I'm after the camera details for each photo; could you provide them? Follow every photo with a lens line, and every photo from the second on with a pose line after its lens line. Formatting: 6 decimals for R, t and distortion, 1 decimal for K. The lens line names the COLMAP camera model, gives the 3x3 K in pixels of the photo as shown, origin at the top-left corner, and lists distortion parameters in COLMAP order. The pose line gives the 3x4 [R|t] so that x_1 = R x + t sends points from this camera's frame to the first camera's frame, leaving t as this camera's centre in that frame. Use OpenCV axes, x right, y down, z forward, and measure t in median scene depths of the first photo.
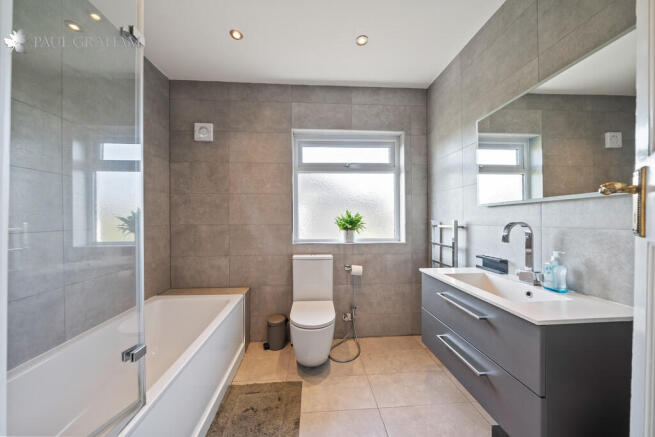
lens RADIAL K [[225.2, 0, 326.5], [0, 225.2, 217.5], [0, 0, 1]] dist [-0.000215, -0.000123]
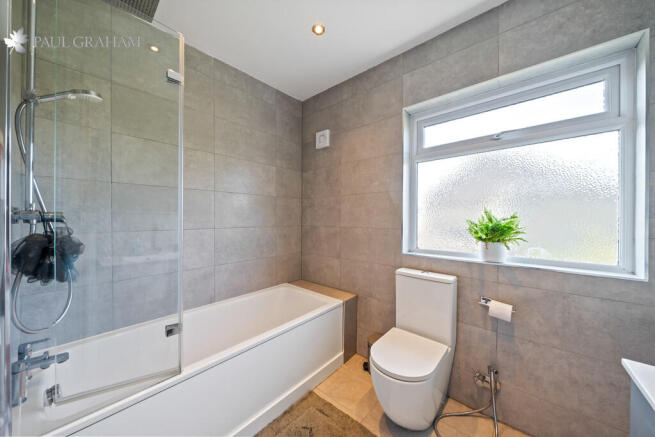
lens RADIAL K [[225.2, 0, 327.9], [0, 225.2, 219.3], [0, 0, 1]] dist [-0.000215, -0.000123]
pose [[0.708724, 0.009734, -0.705418, 0.228022], [-0.004937, 0.999949, 0.008838, -0.010337], [0.705468, -0.002781, 0.708736, 0.257275]]
